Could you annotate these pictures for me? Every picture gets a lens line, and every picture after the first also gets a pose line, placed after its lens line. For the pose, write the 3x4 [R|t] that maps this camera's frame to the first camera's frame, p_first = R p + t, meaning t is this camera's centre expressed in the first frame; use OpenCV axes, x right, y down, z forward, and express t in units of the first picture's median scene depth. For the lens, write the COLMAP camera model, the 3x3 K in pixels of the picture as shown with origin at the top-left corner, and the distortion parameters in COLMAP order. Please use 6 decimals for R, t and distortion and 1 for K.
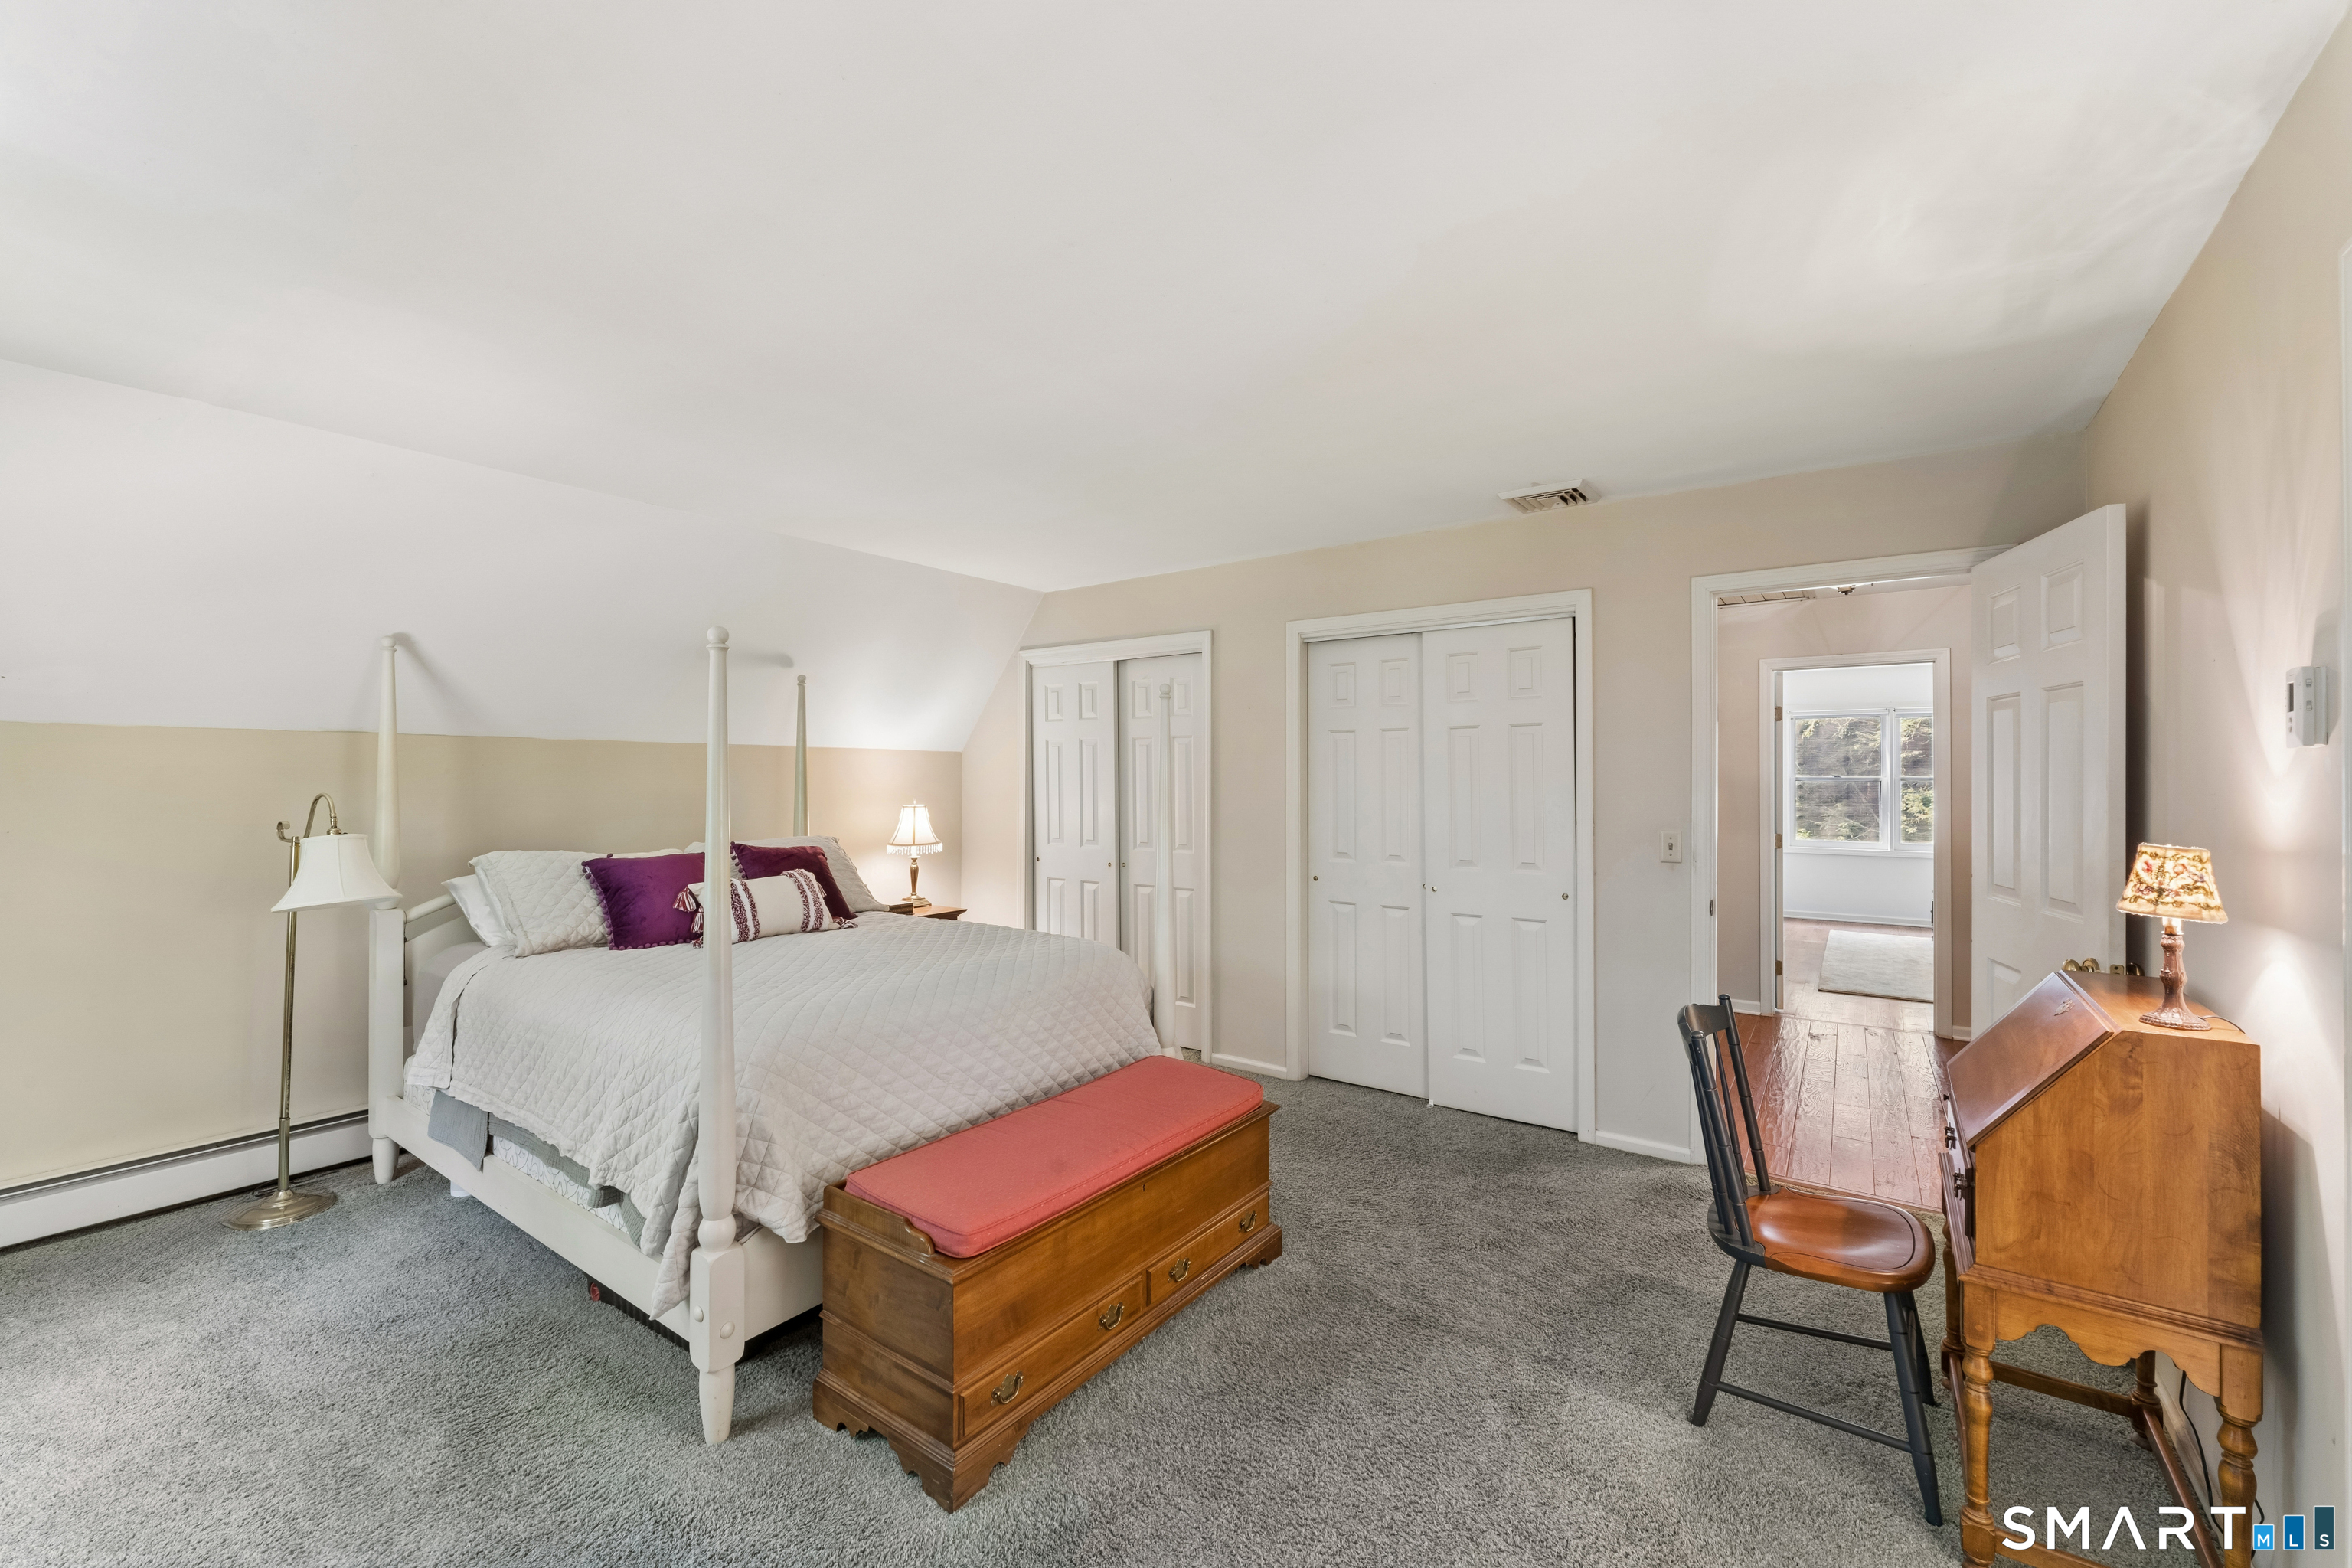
lens RADIAL K [[948.0, 0, 1178.2], [0, 948.0, 780.5], [0, 0, 1]] dist [-0.000671, -0.000688]
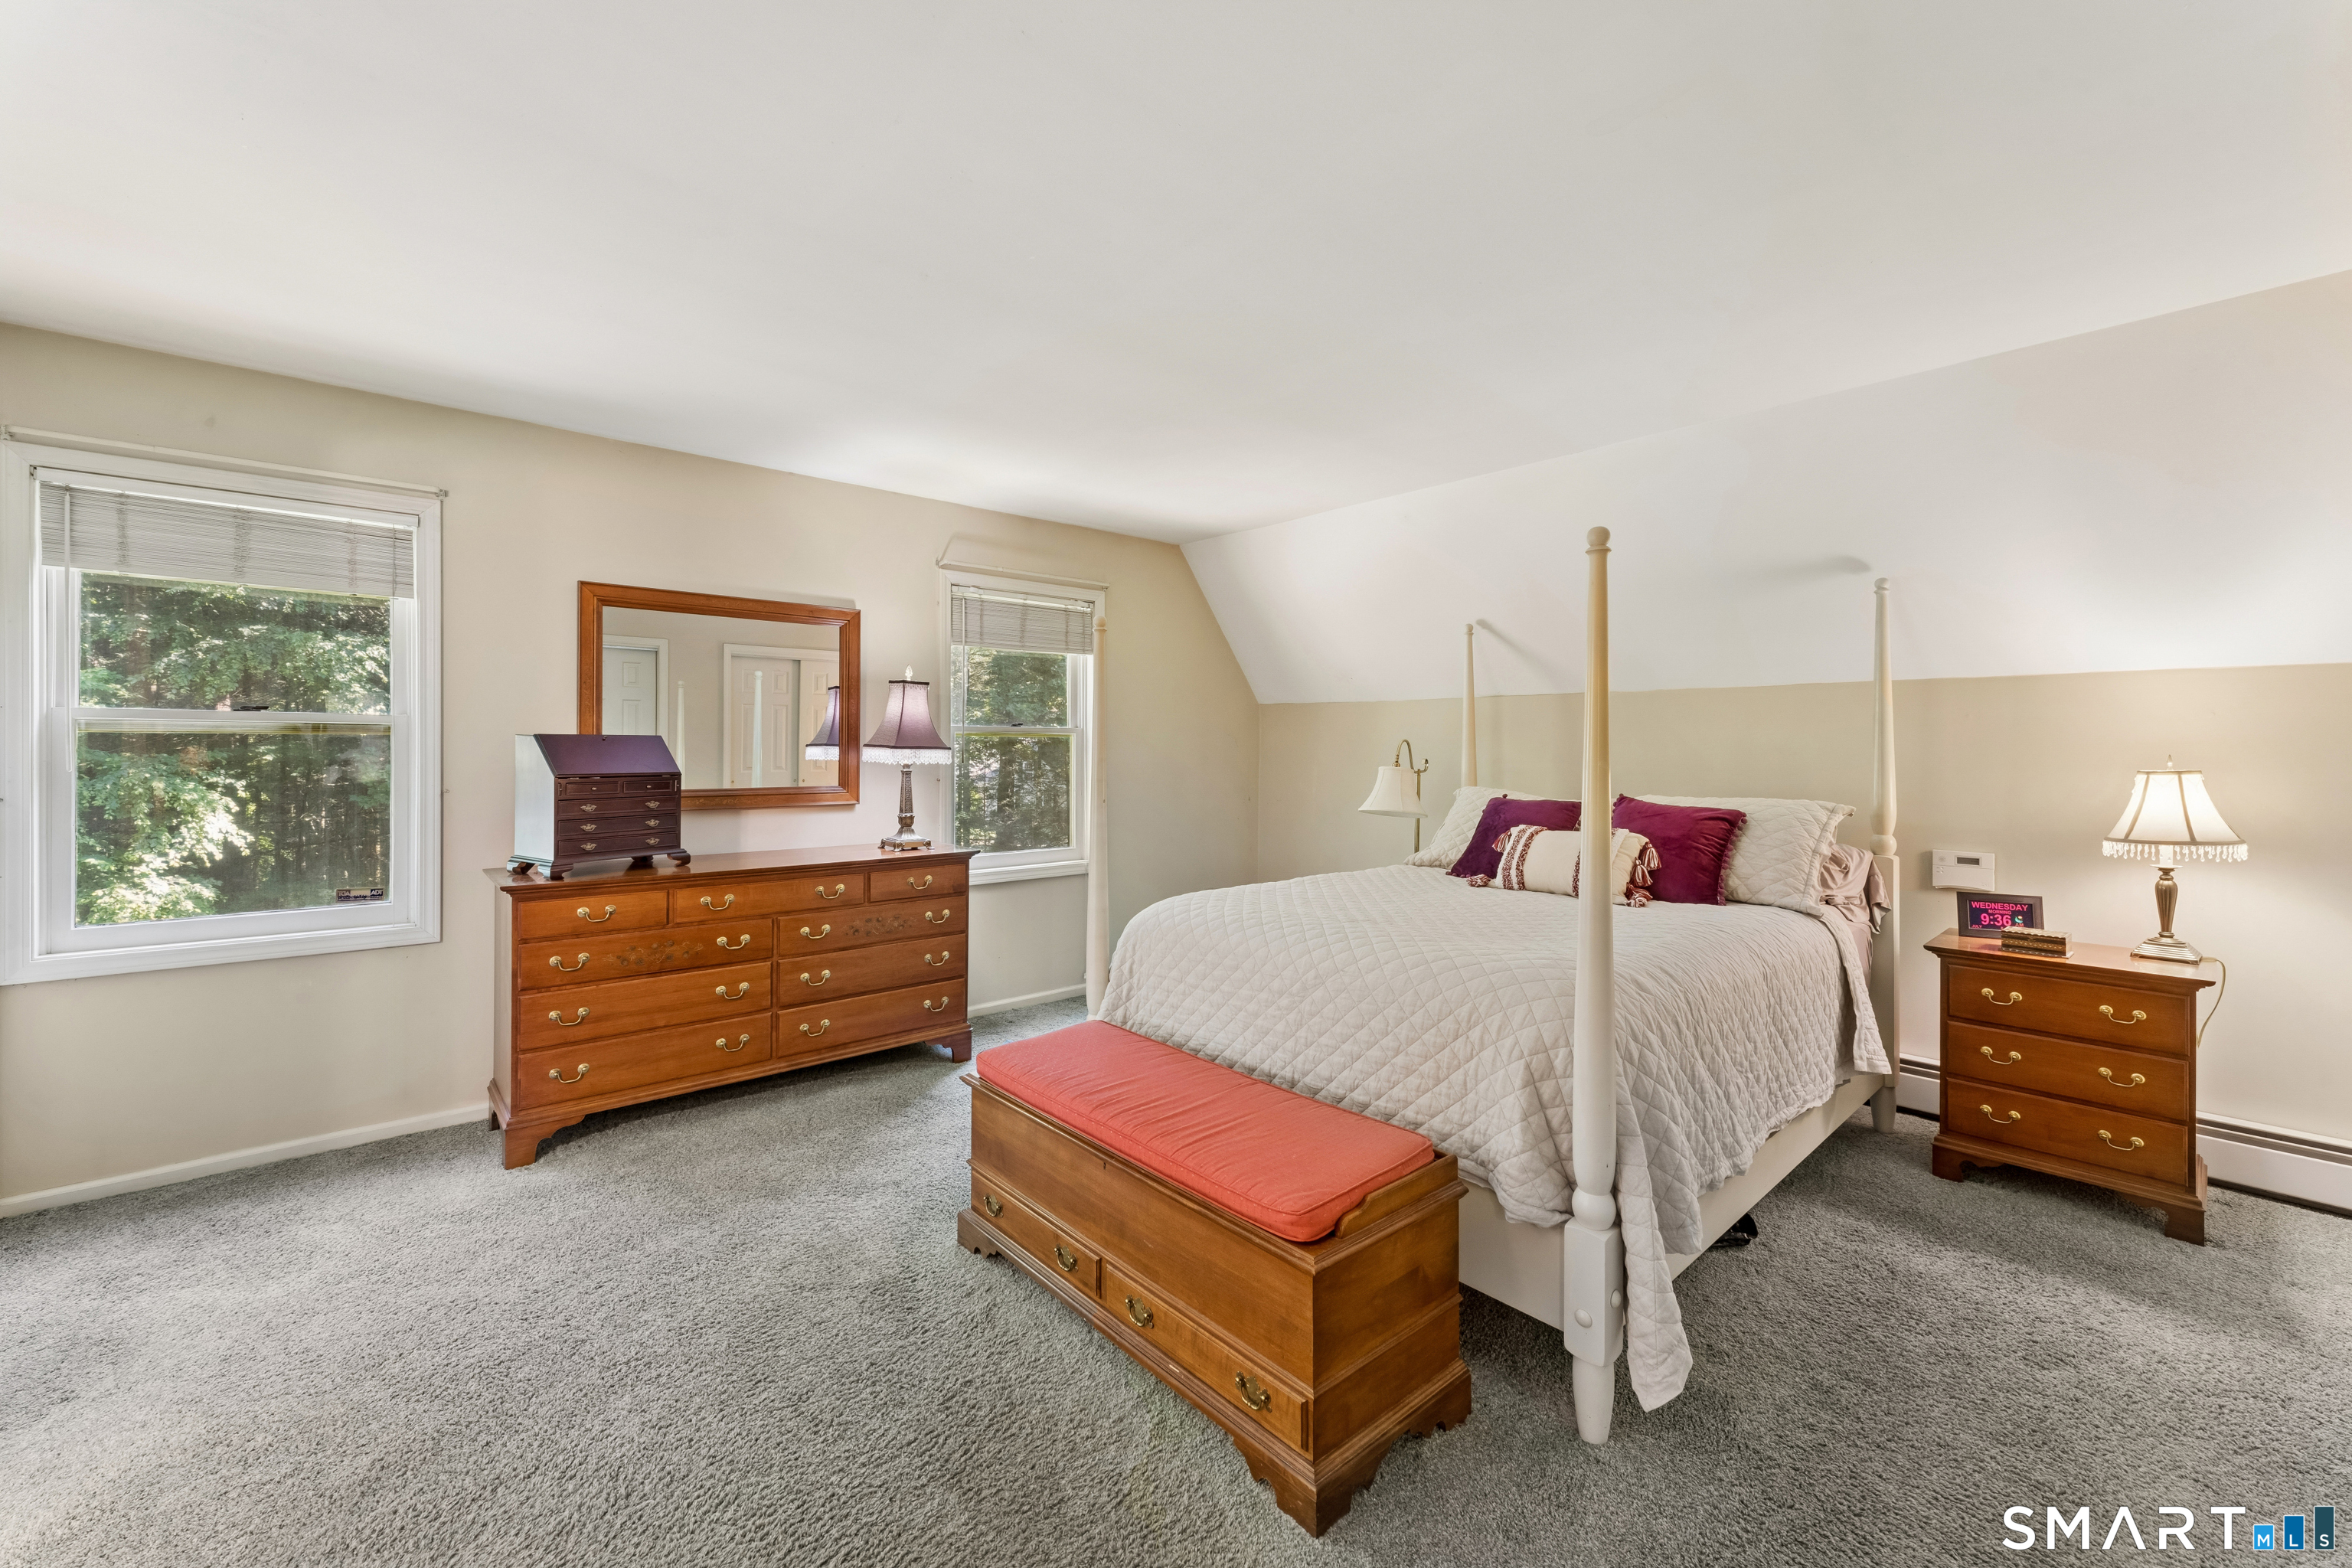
lens RADIAL K [[948.0, 0, 1168.6], [0, 948.0, 741.1], [0, 0, 1]] dist [-0.000671, -0.000688]
pose [[-0.220463, 0.000153, -0.975395, 0.578095], [-0.003388, 0.999994, 0.000922, 0.017396], [0.975389, 0.003508, -0.220461, 0.877014]]
